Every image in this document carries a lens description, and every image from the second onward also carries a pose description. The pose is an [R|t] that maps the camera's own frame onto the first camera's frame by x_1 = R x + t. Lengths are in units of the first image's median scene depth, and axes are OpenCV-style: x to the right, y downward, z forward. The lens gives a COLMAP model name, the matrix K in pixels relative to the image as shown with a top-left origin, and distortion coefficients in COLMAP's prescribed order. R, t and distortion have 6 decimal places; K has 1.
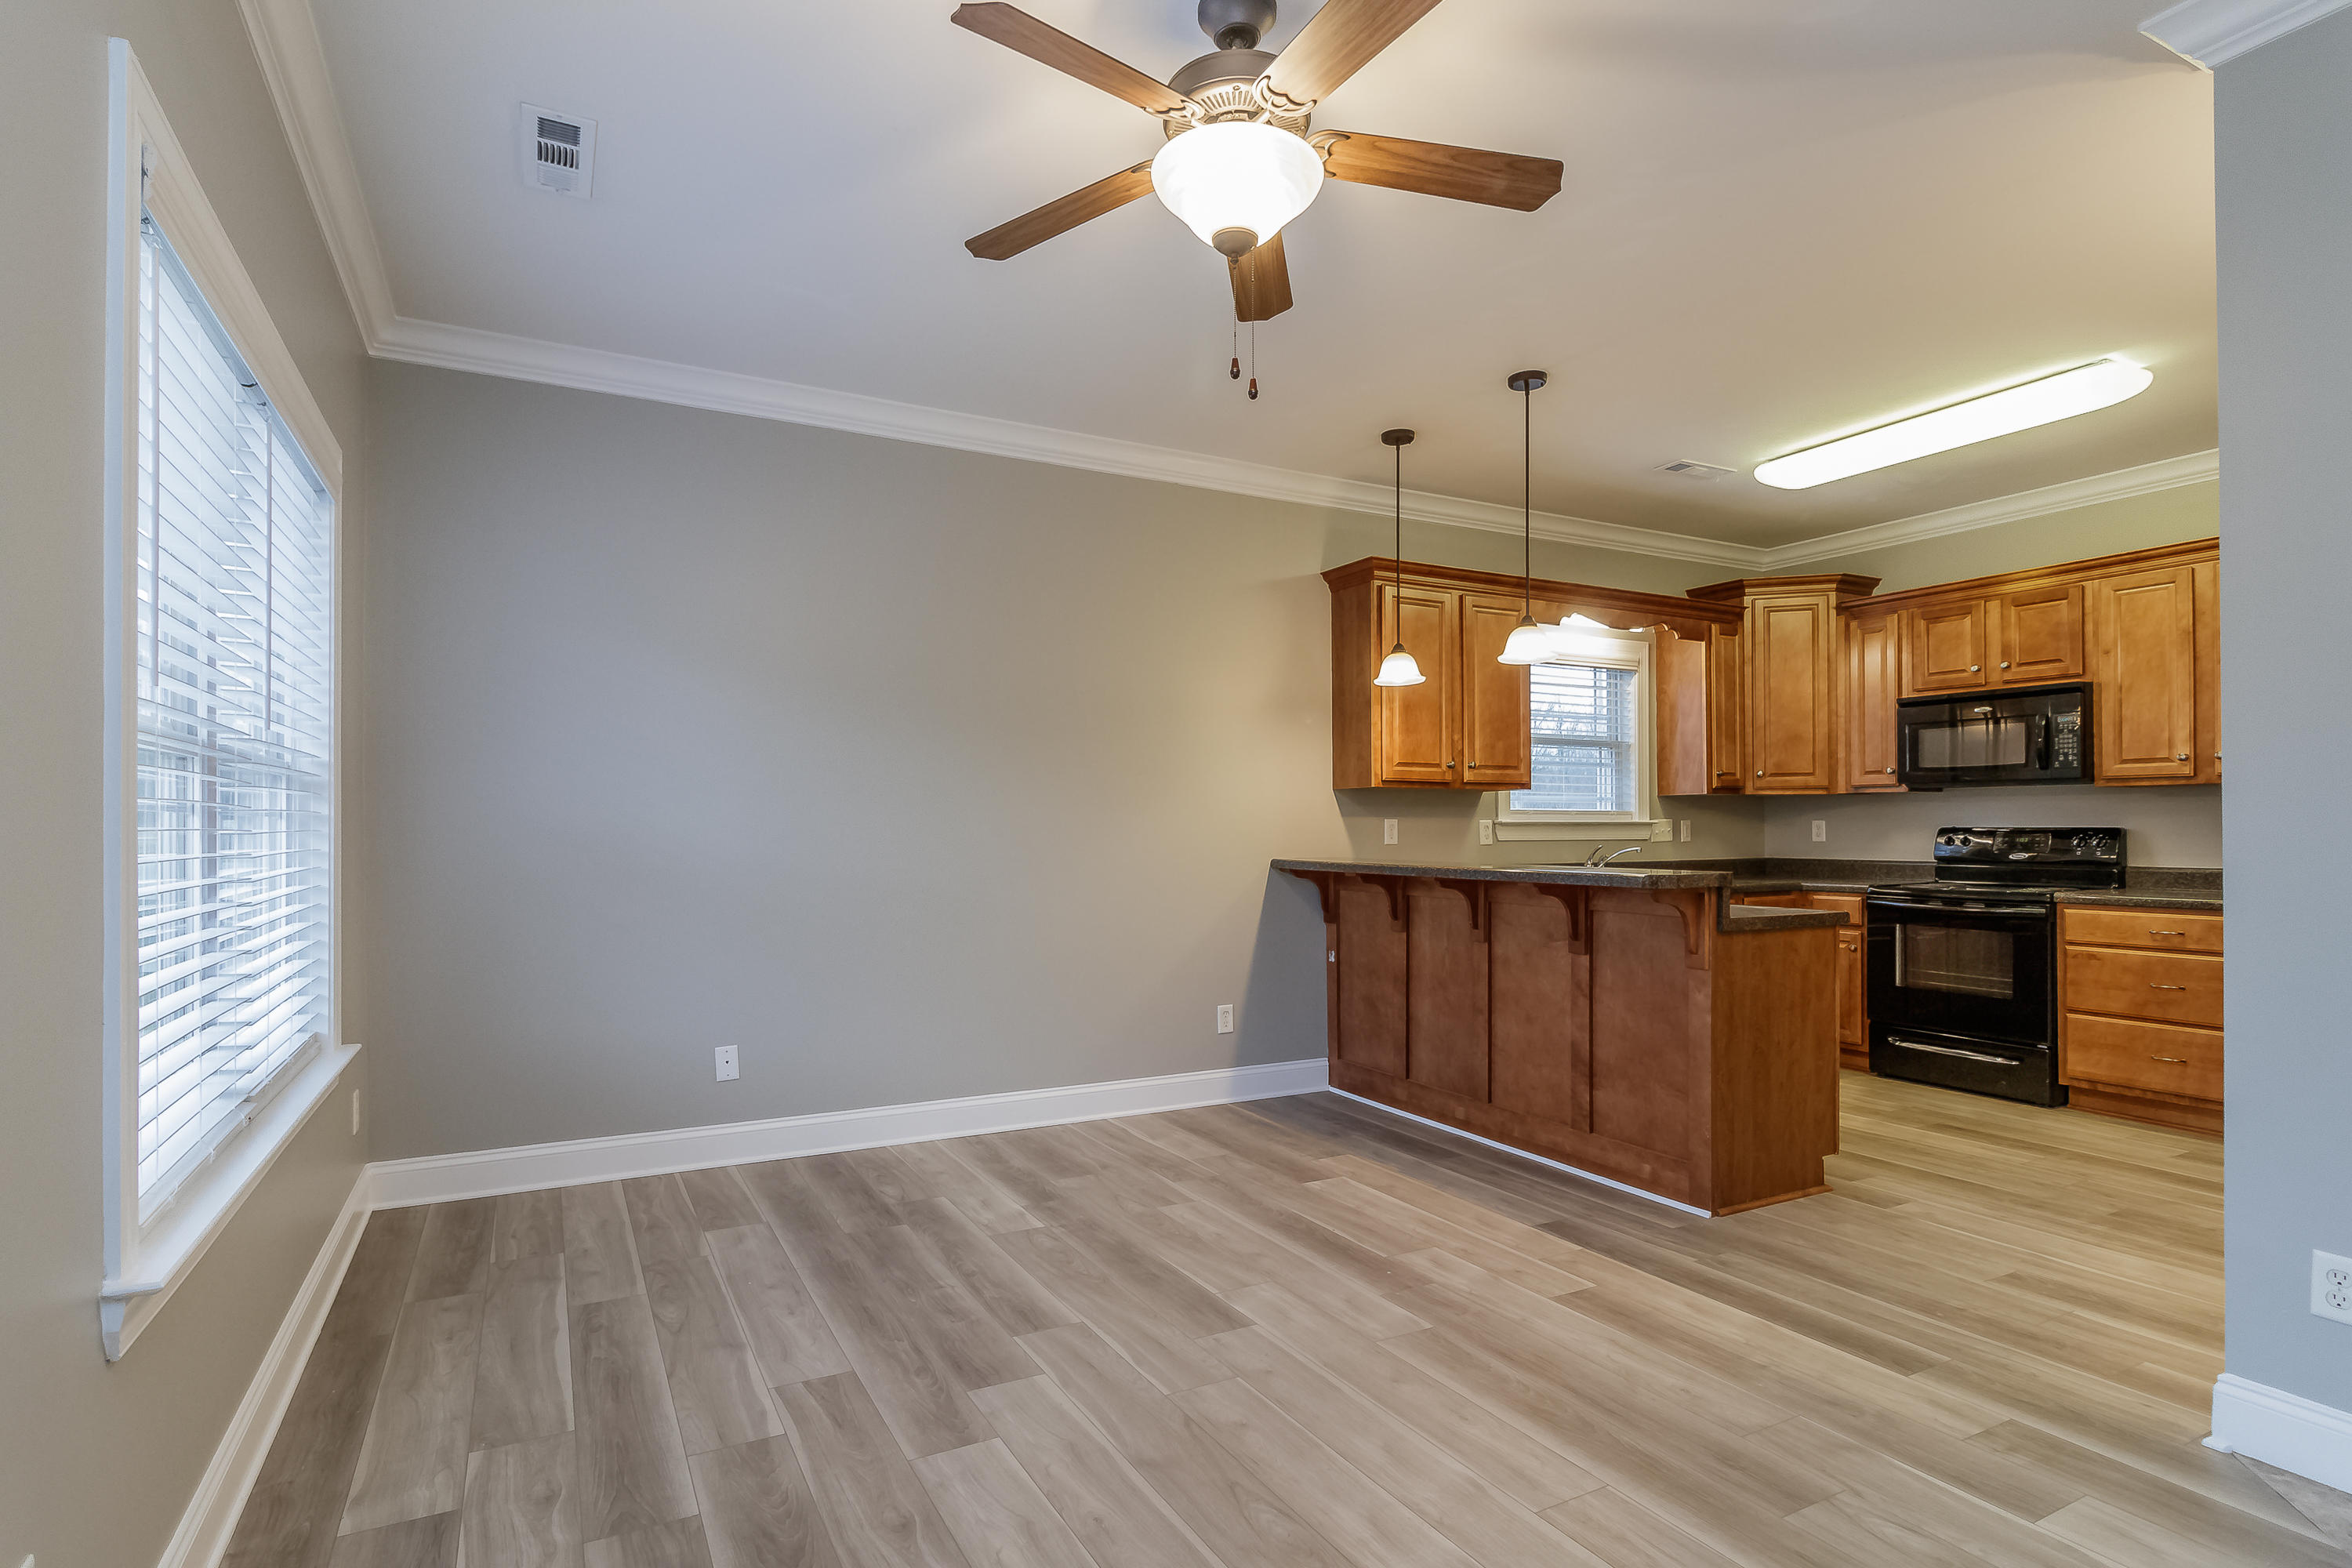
lens RADIAL K [[1159.5, 0, 1146.0], [0, 1159.5, 821.5], [0, 0, 1]] dist [0.002031, -0.003531]
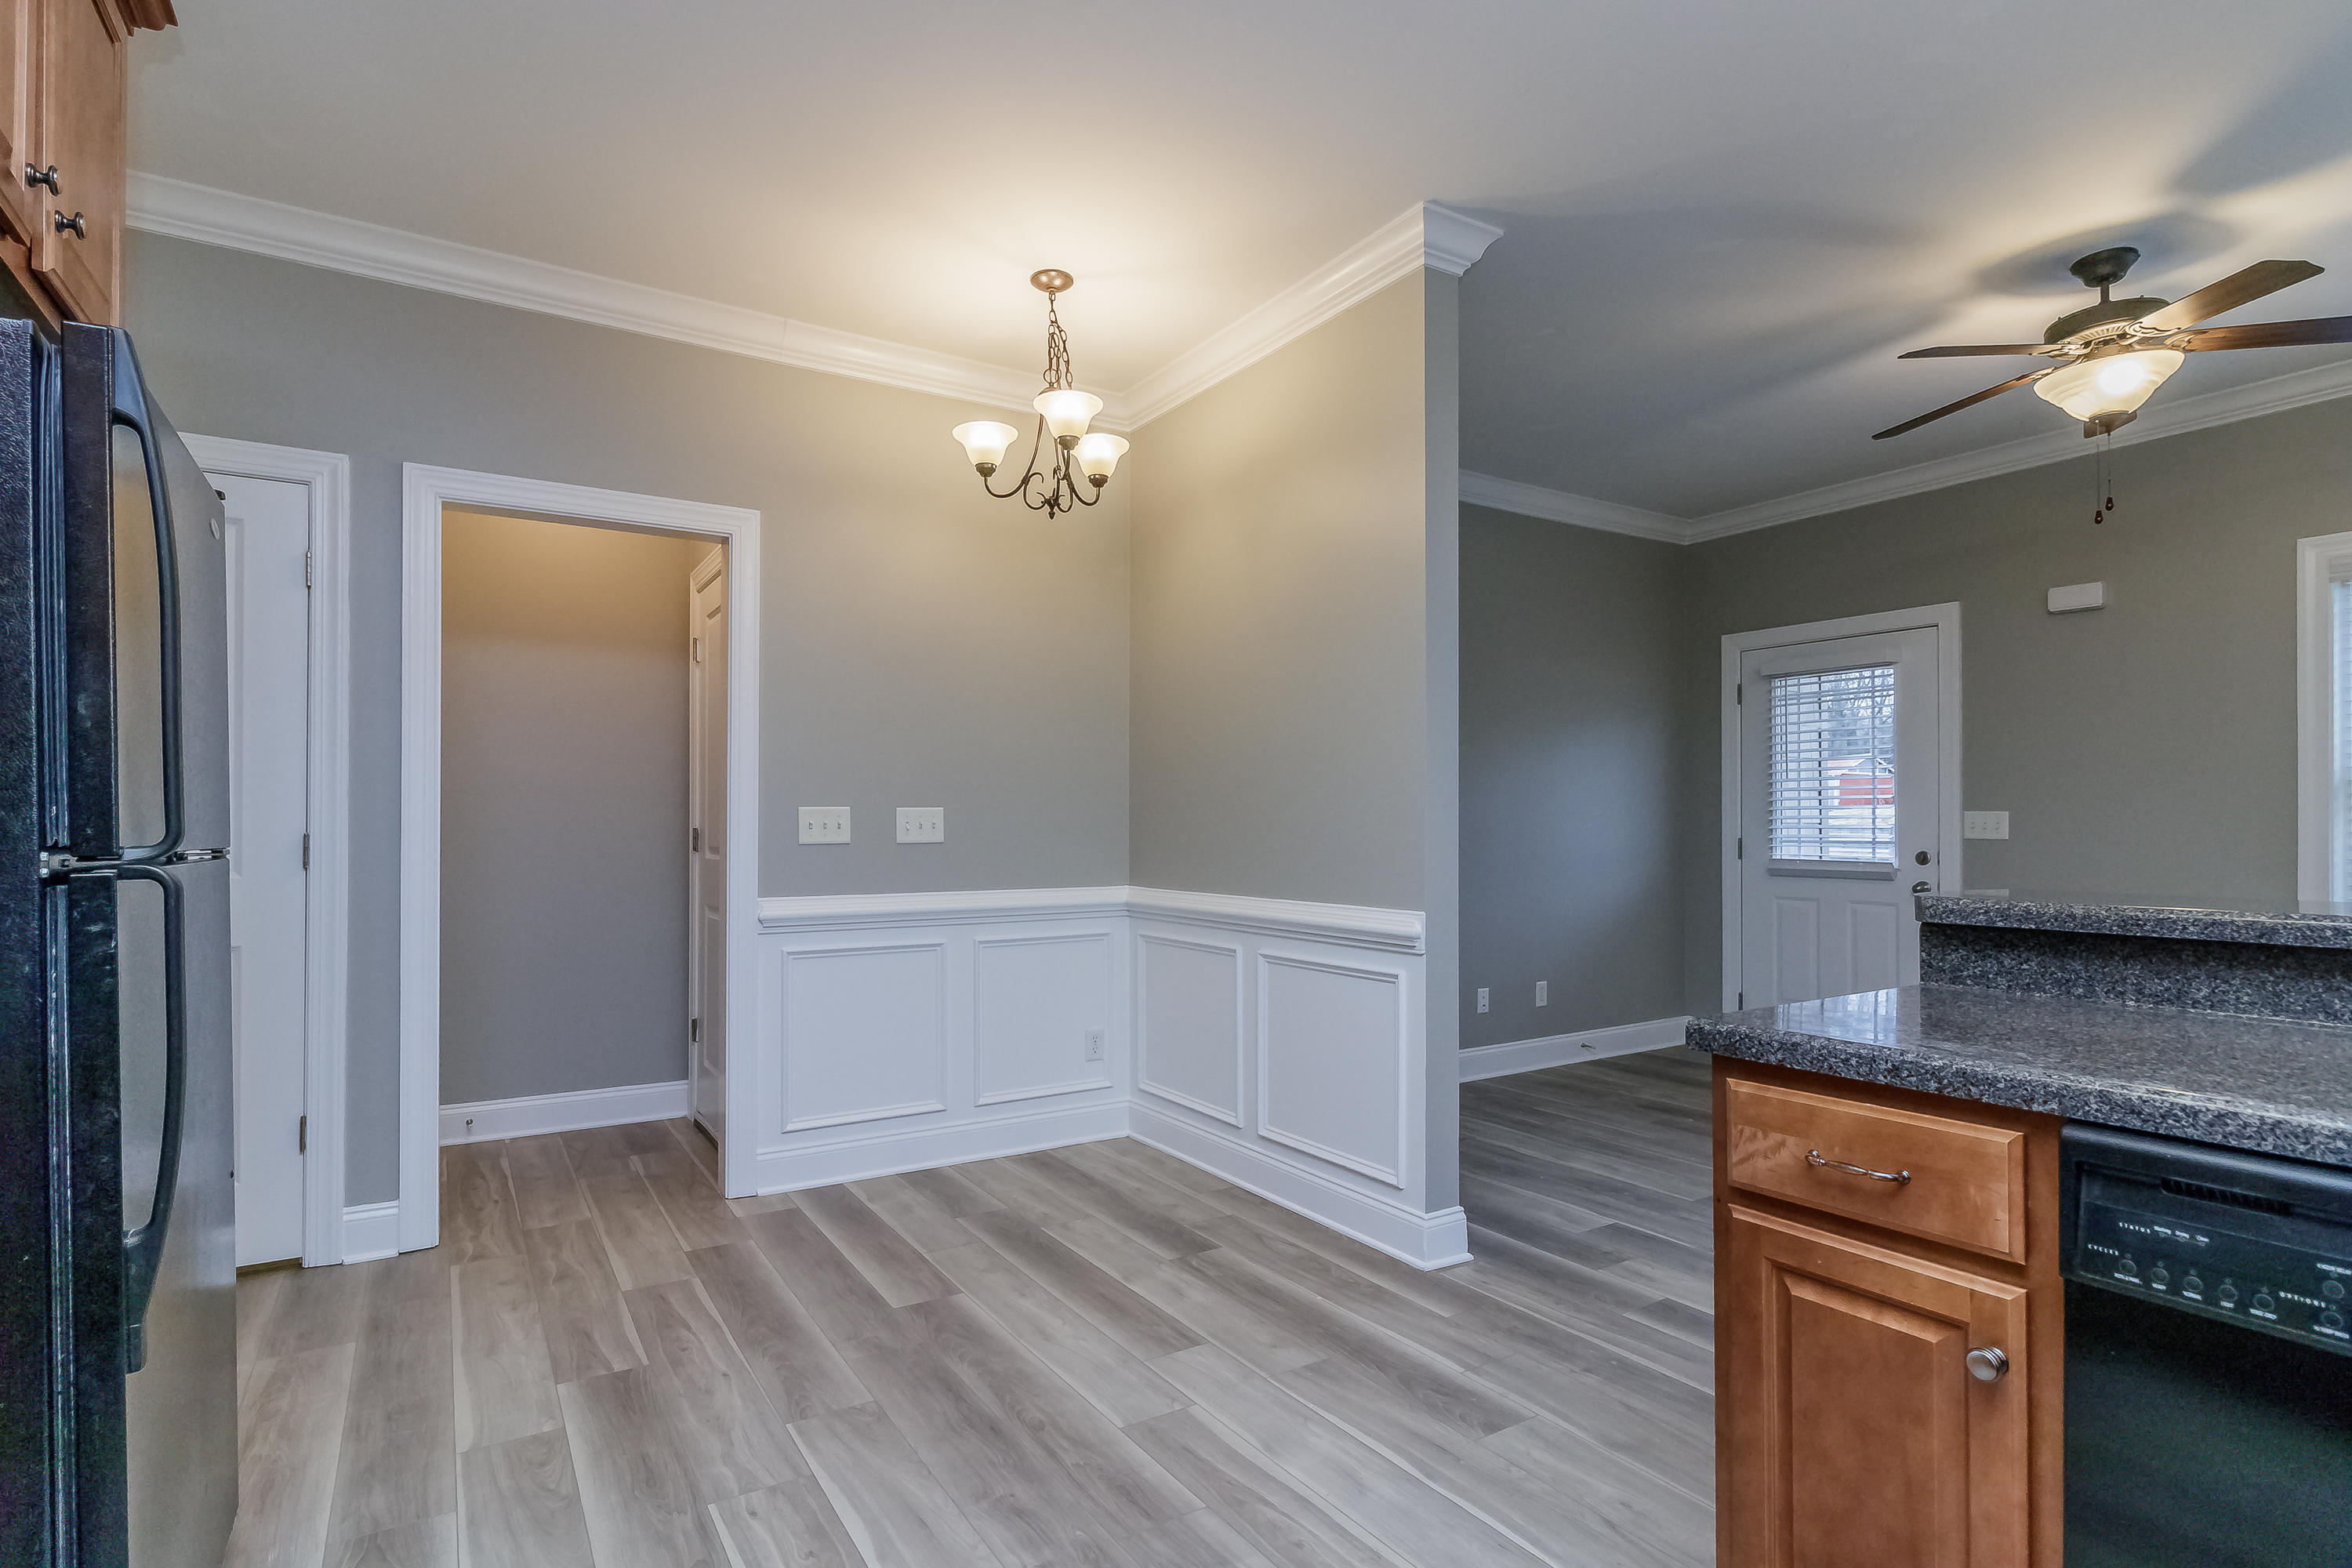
lens RADIAL K [[1159.5, 0, 1141.1], [0, 1159.5, 806.0], [0, 0, 1]] dist [0.002031, -0.003531]
pose [[-0.997786, -0.001740, -0.066480, 0.829243], [-0.000131, 0.999707, -0.024196, 0.015419], [0.066502, -0.024133, -0.997494, 1.403712]]
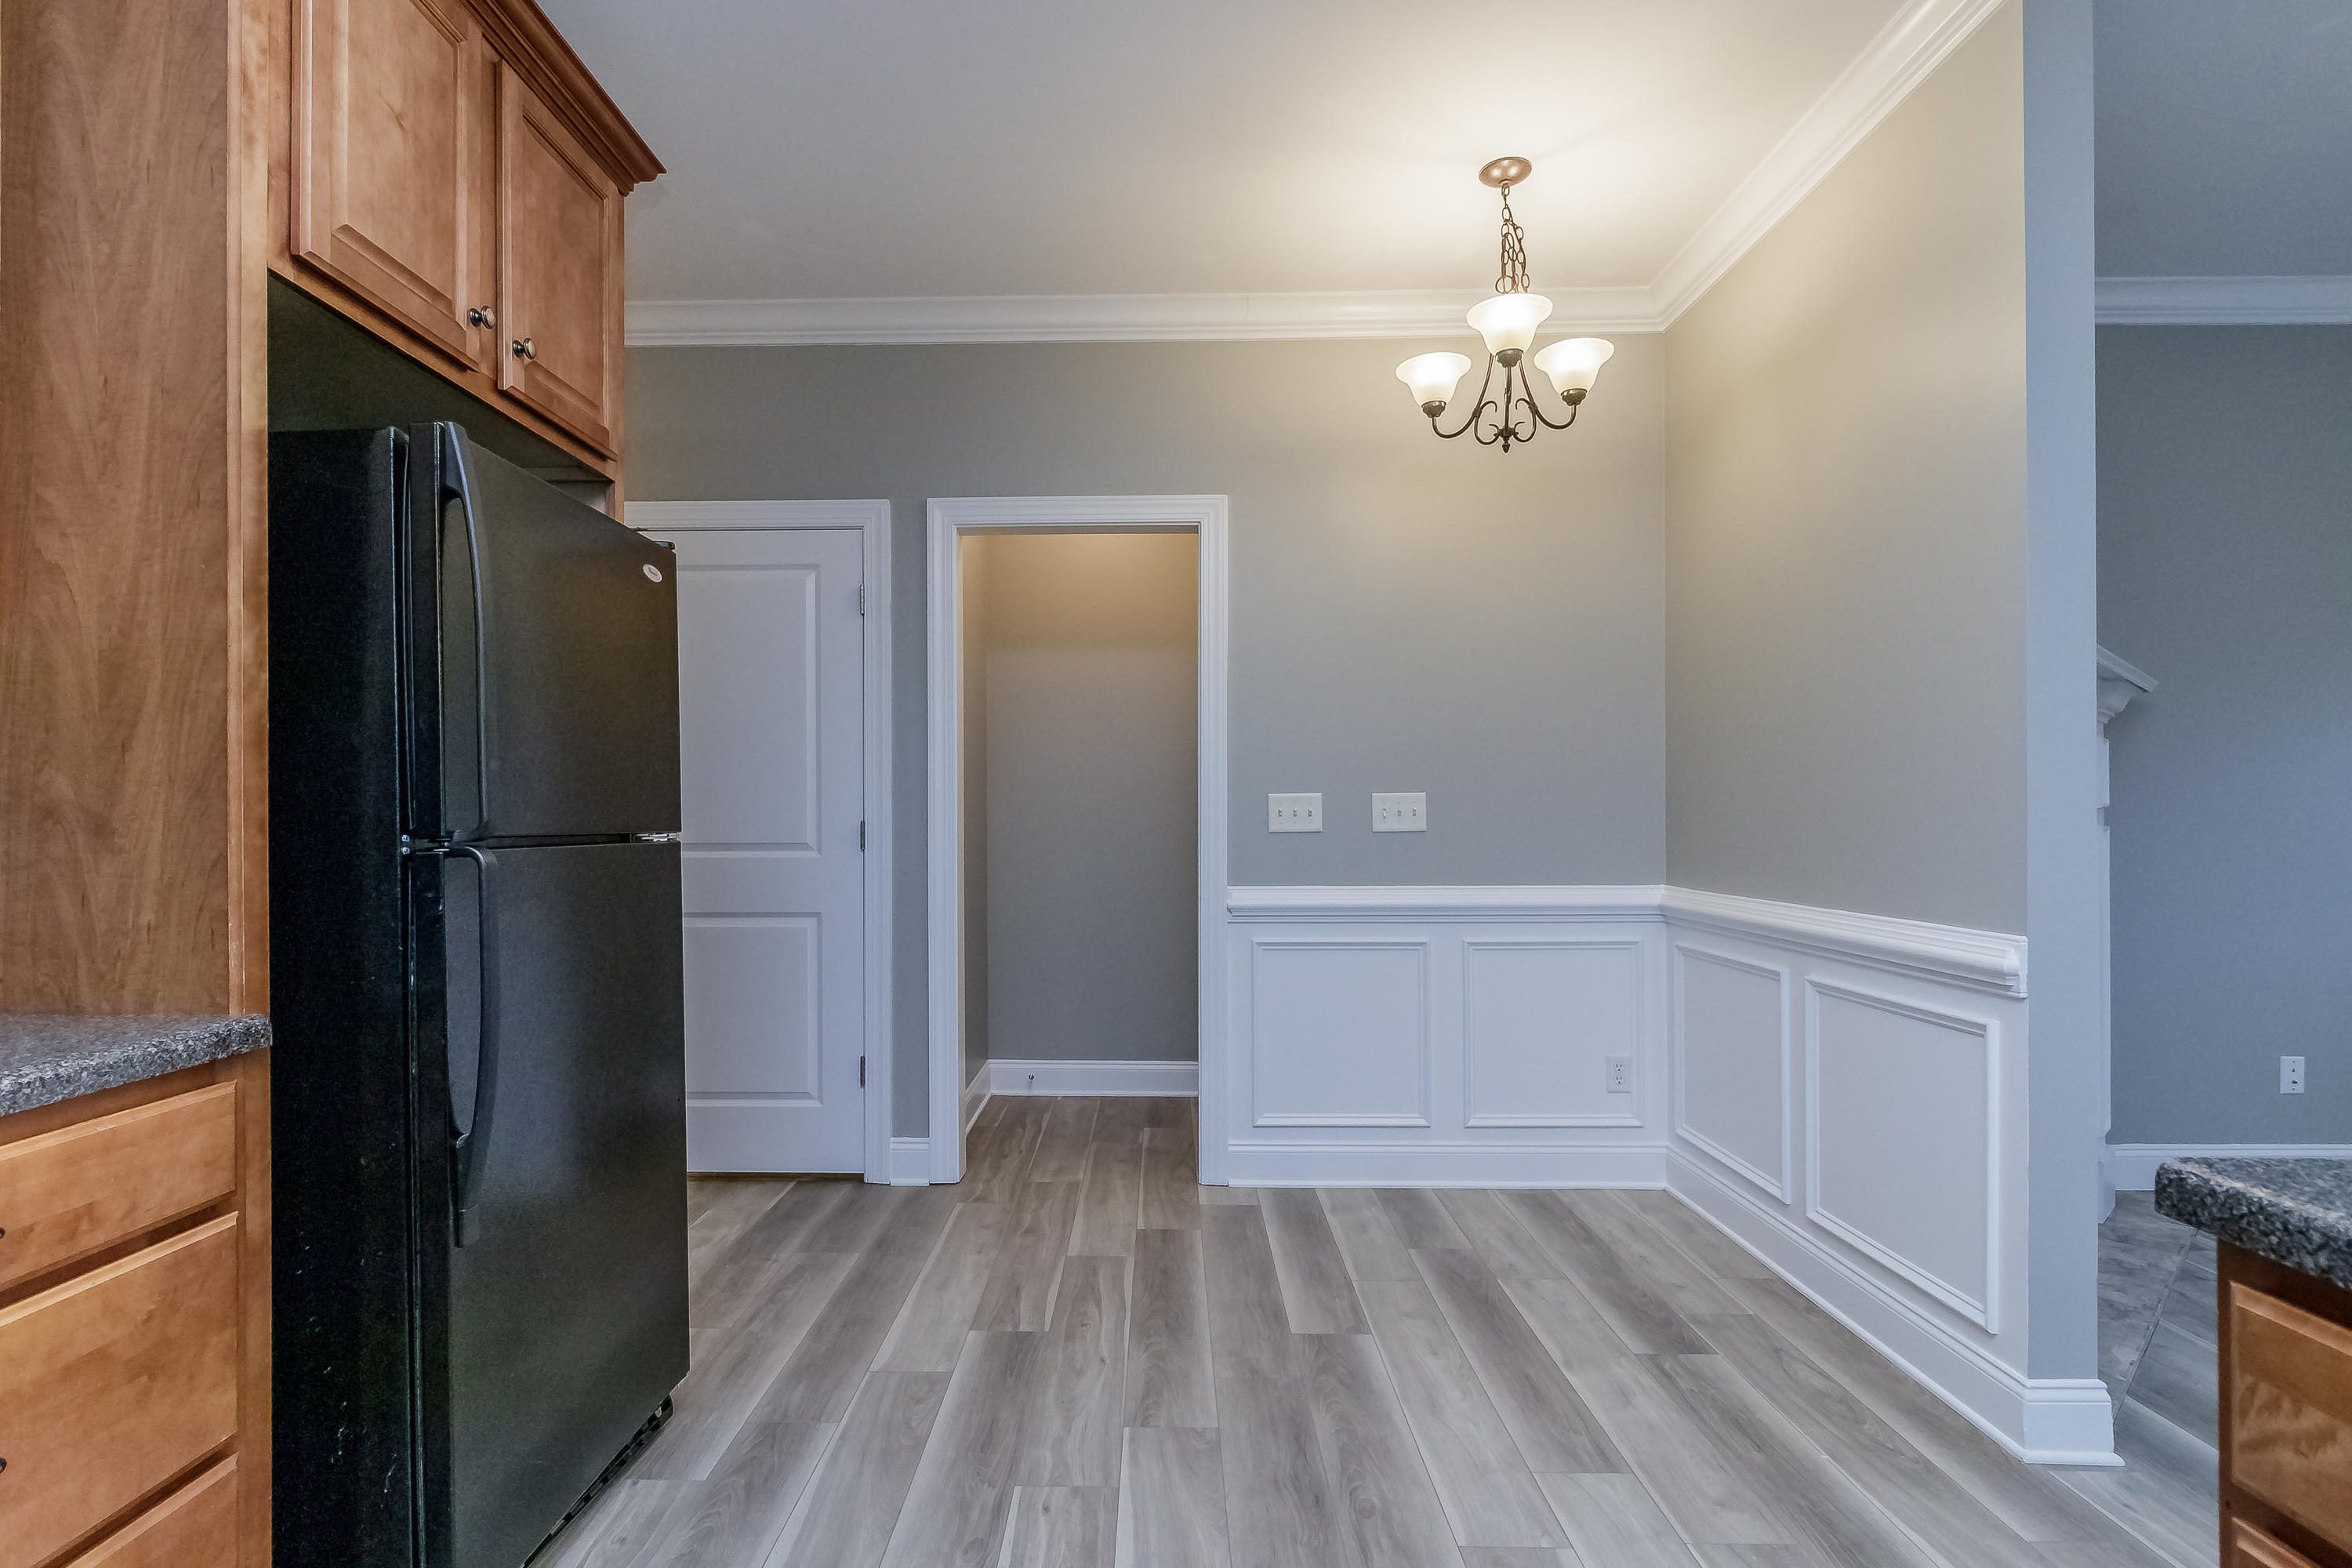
lens RADIAL K [[1159.5, 0, 1147.3], [0, 1159.5, 815.5], [0, 0, 1]] dist [0.002031, -0.003531]
pose [[-0.876412, 0.001999, 0.481557, 0.678533], [-0.004959, 0.999901, -0.013176, 0.022361], [-0.481536, -0.013936, -0.876316, 1.290172]]
